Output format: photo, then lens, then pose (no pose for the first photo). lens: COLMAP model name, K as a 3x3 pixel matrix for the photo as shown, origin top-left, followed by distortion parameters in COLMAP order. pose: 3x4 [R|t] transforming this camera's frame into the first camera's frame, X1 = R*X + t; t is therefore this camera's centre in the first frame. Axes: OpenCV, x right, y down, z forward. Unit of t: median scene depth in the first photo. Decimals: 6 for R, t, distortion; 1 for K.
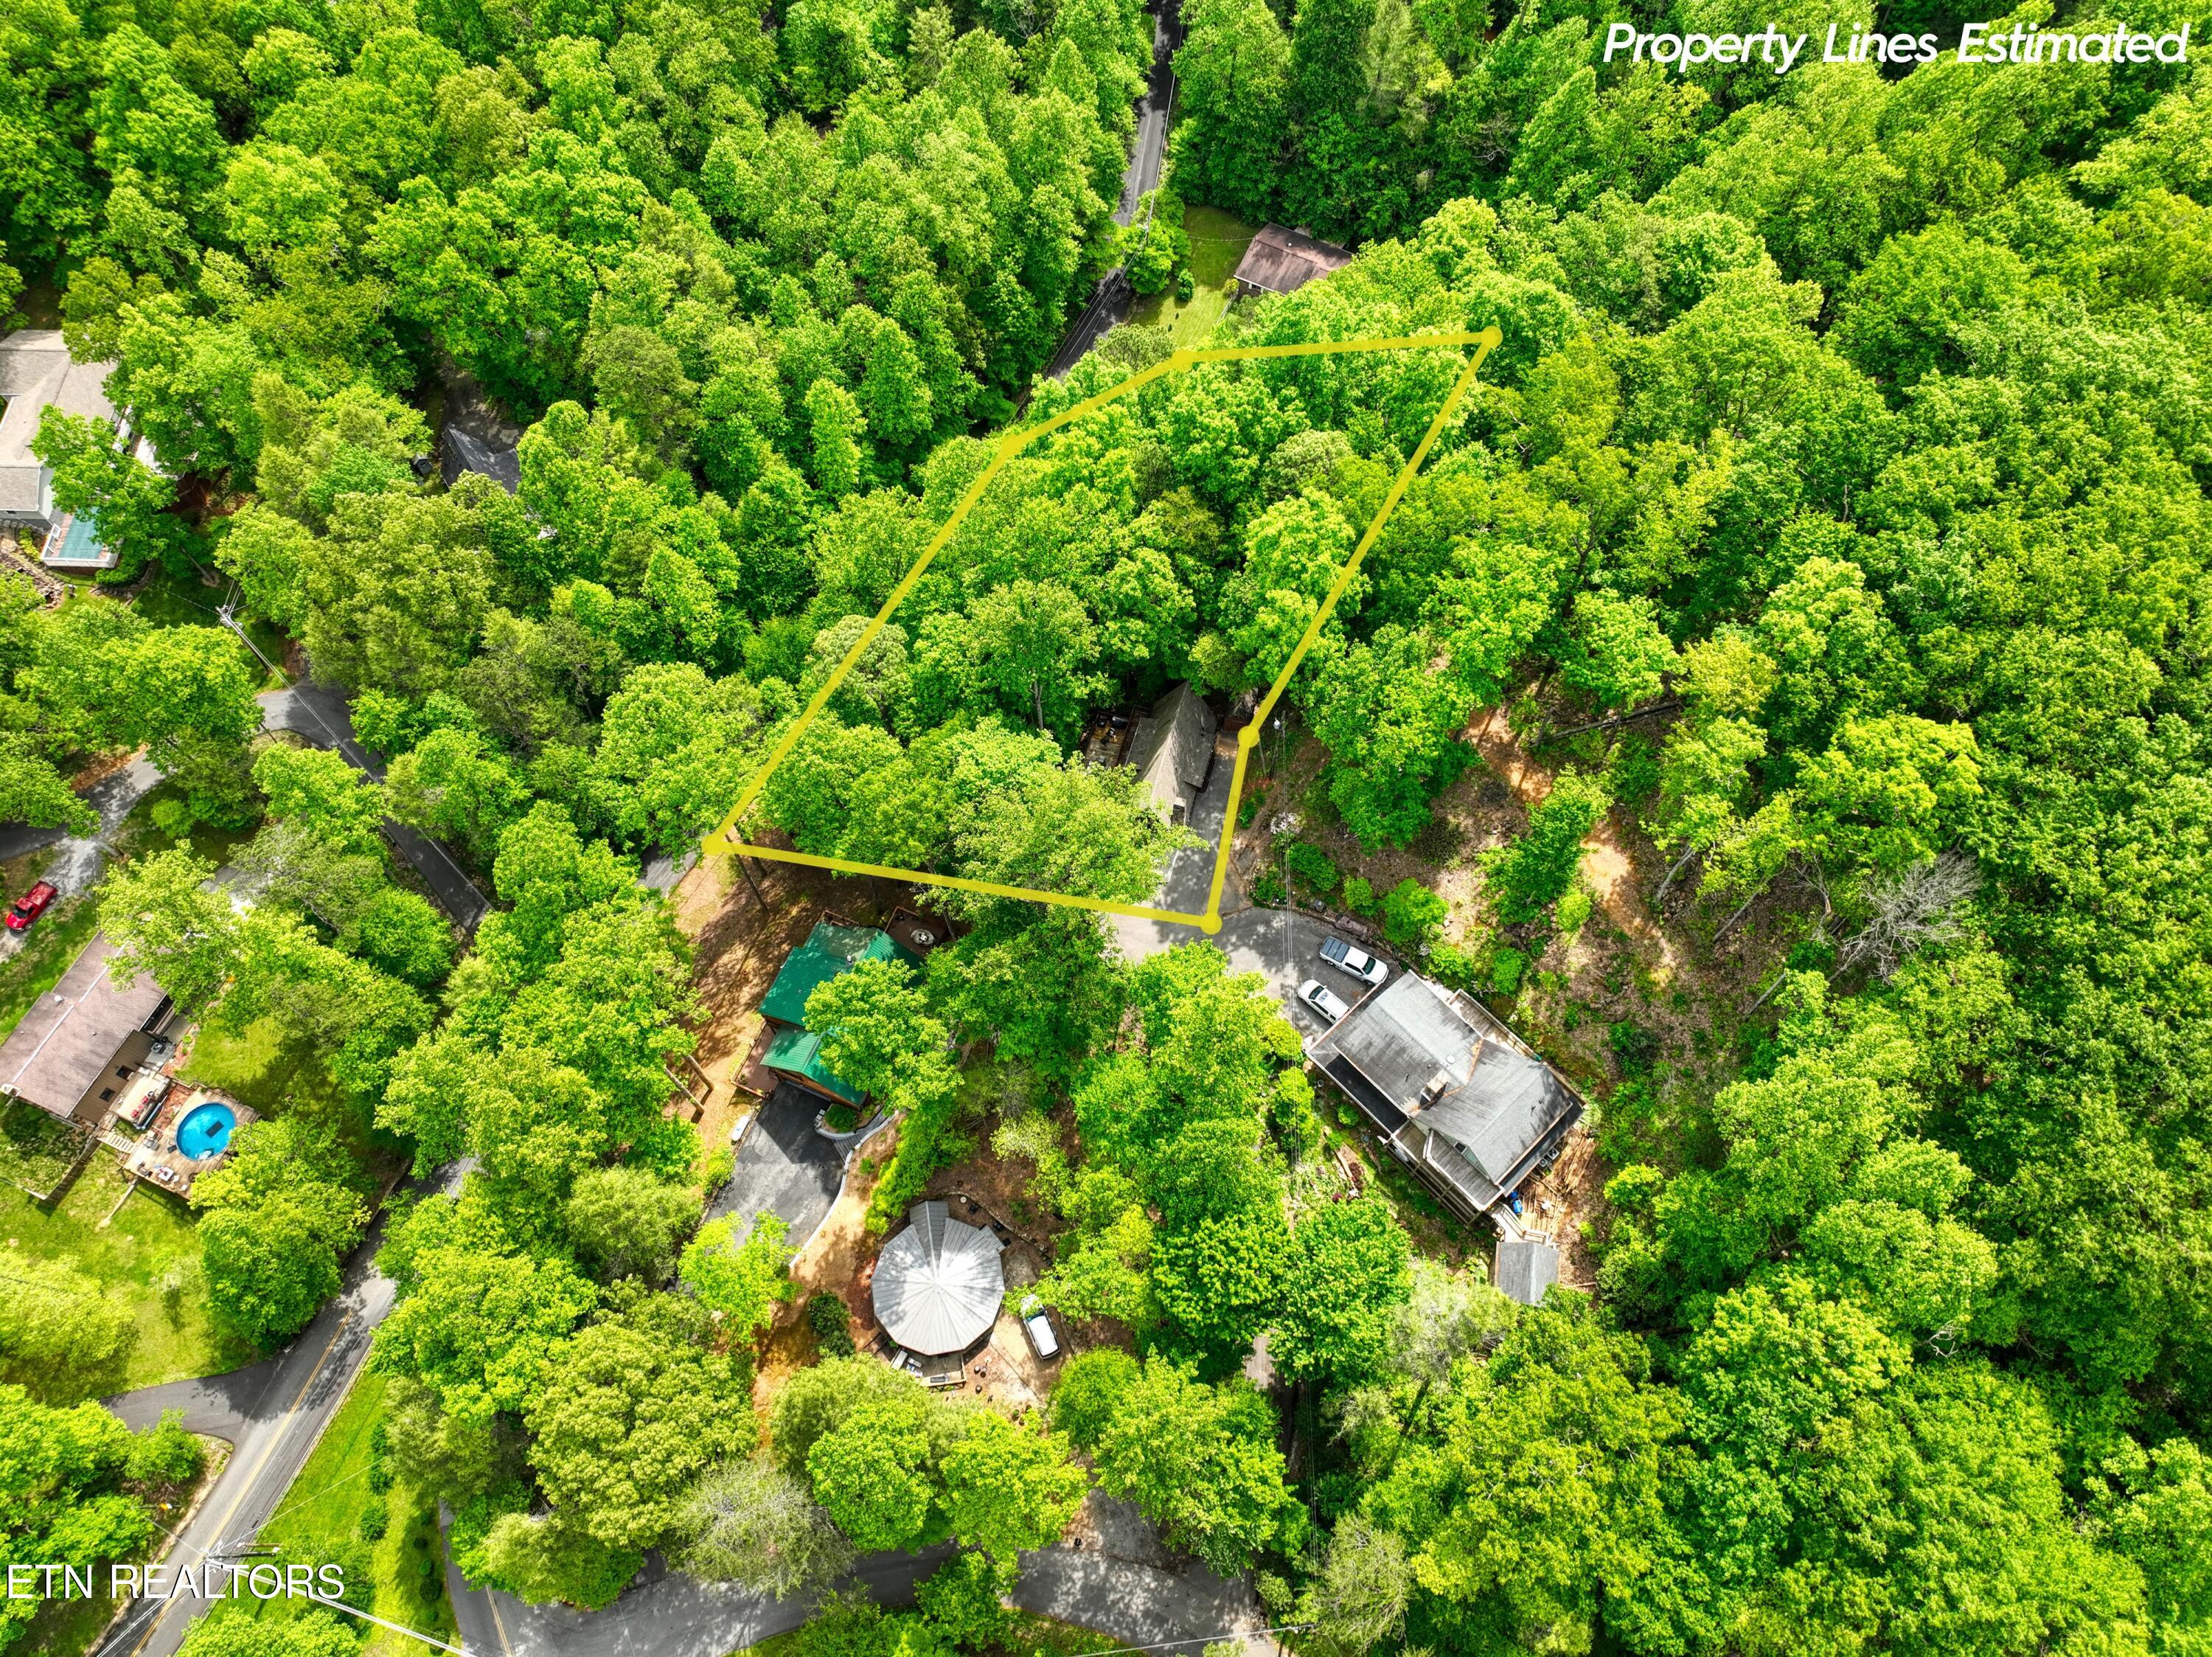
lens RADIAL K [[1554.9, 0, 1116.0], [0, 1554.9, 830.3], [0, 0, 1]] dist [0.005553, -0.004325]
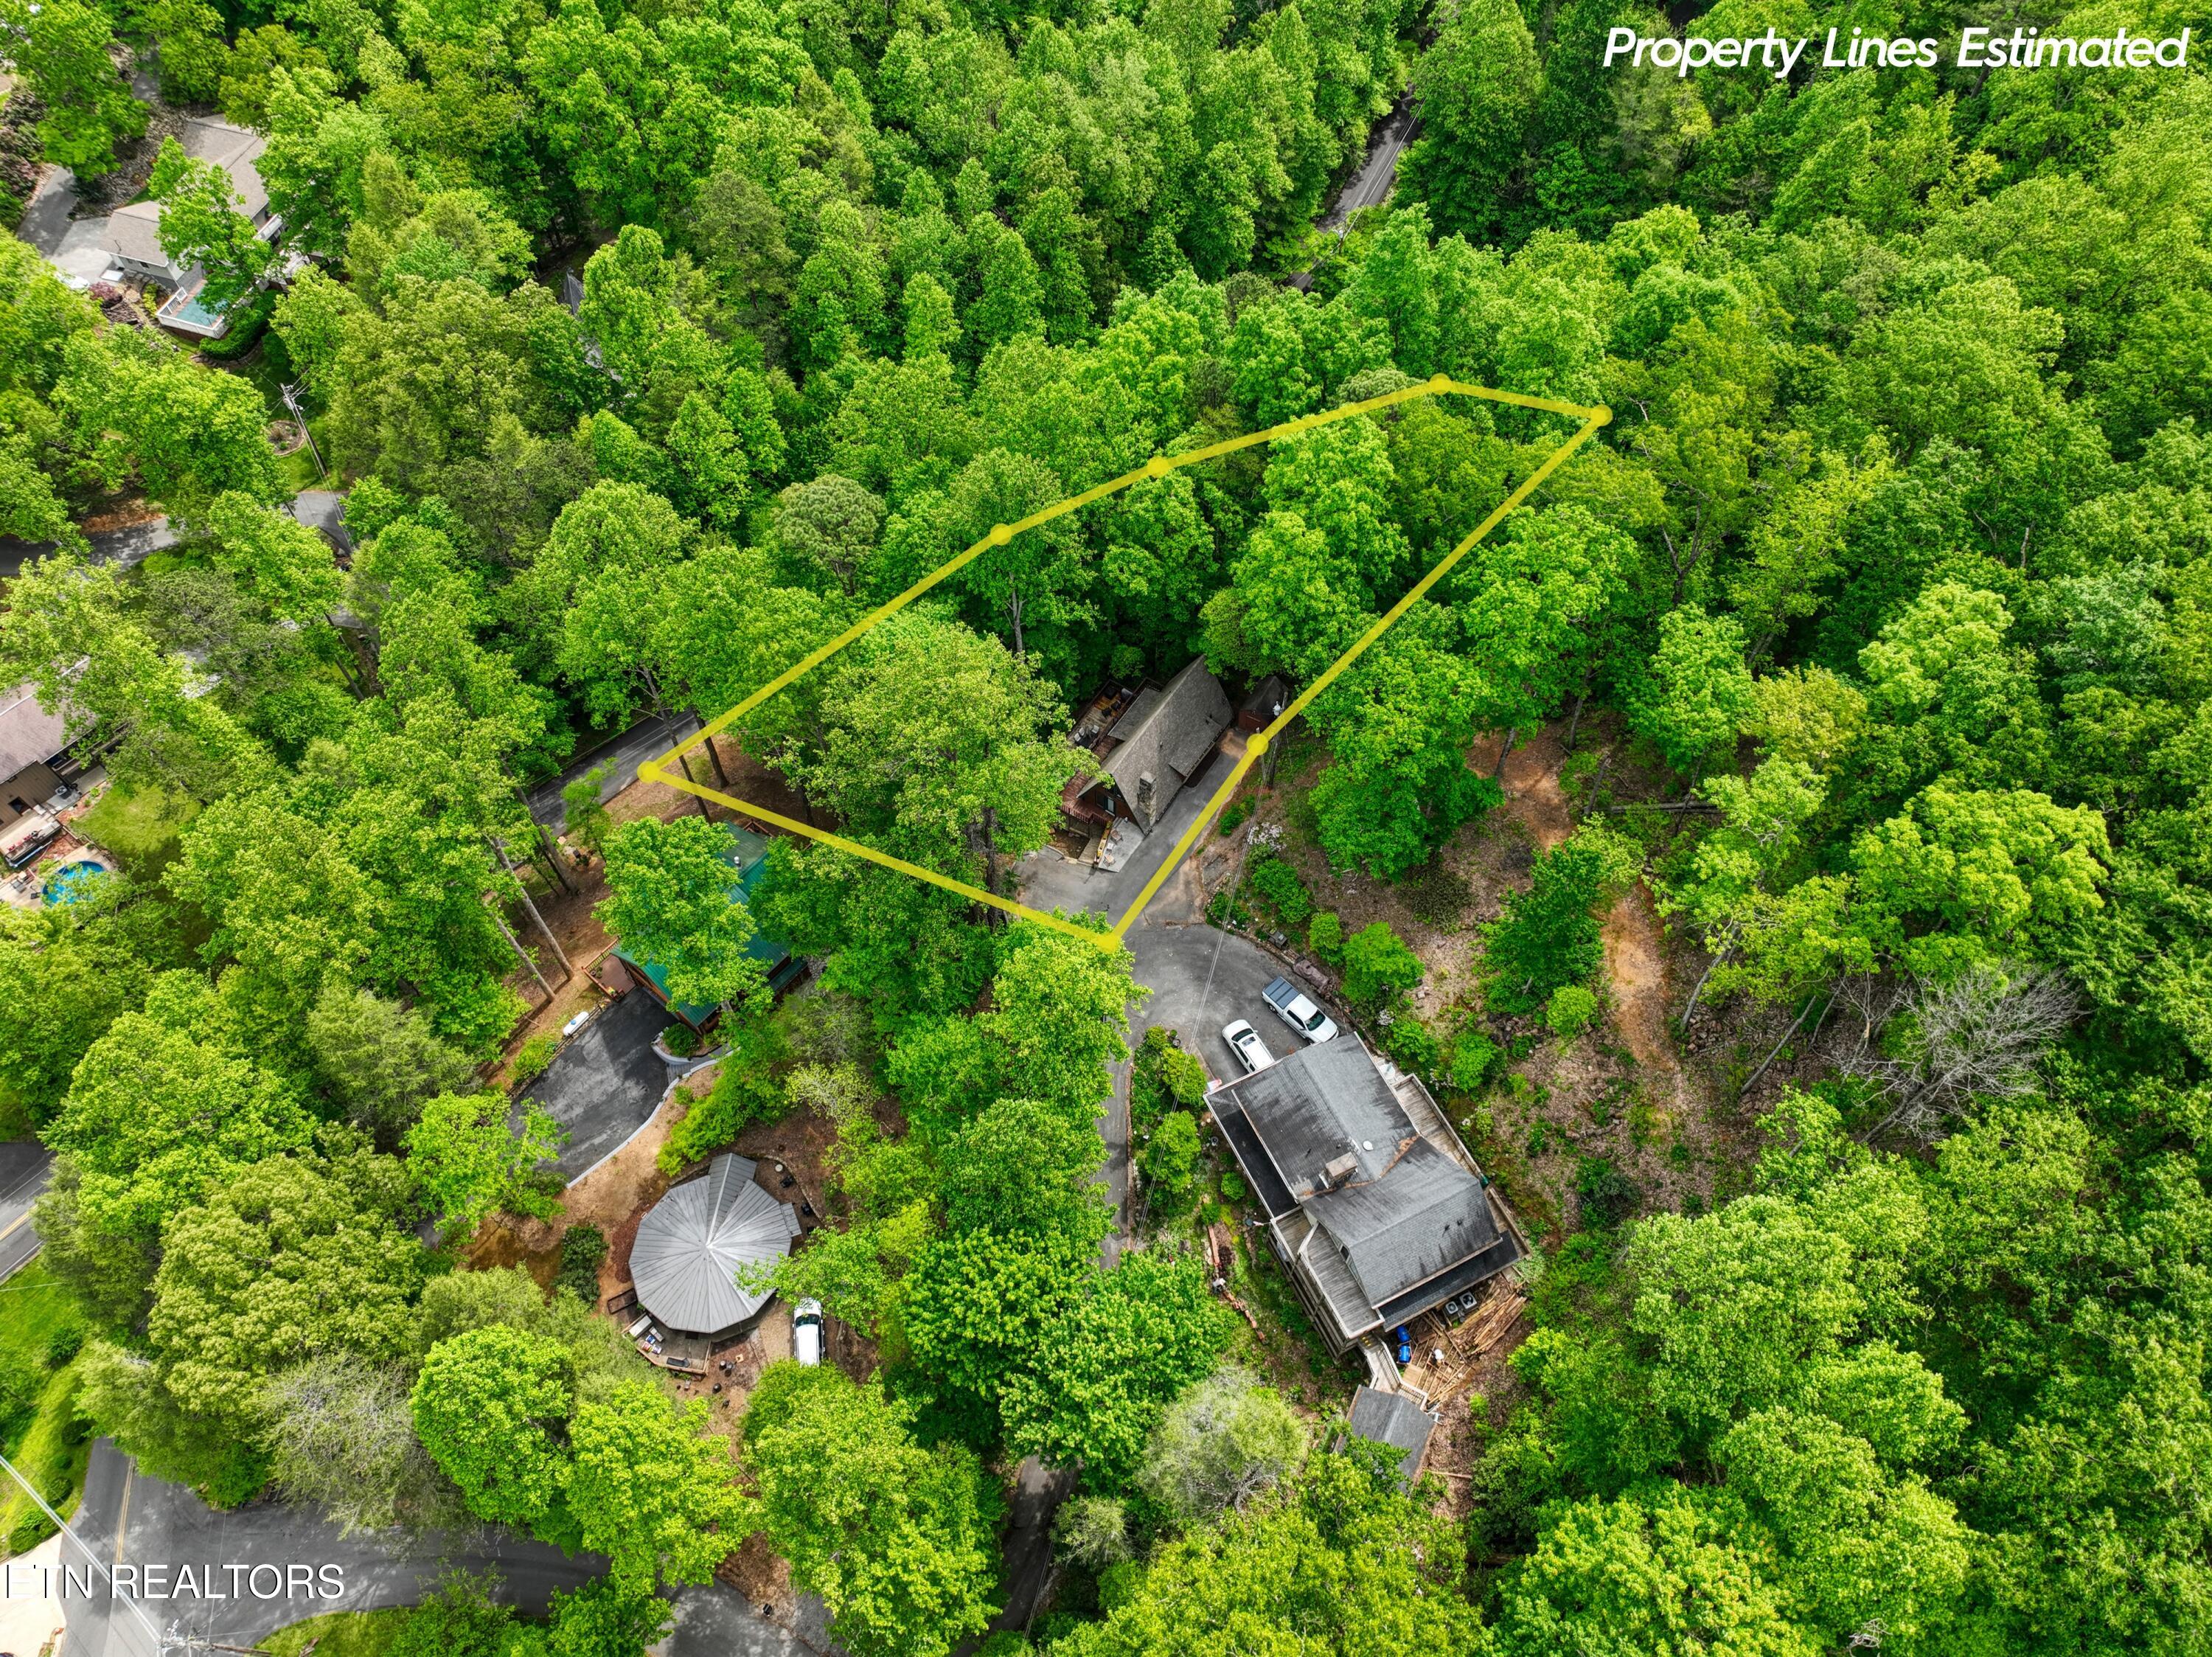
lens RADIAL K [[1554.9, 0, 1116.0], [0, 1554.9, 830.3], [0, 0, 1]] dist [0.005553, -0.004325]
pose [[0.957631, 0.242800, -0.154893, 0.169977], [-0.257971, 0.962271, -0.086523, 0.091250], [0.128041, 0.122815, 0.984135, 0.179349]]
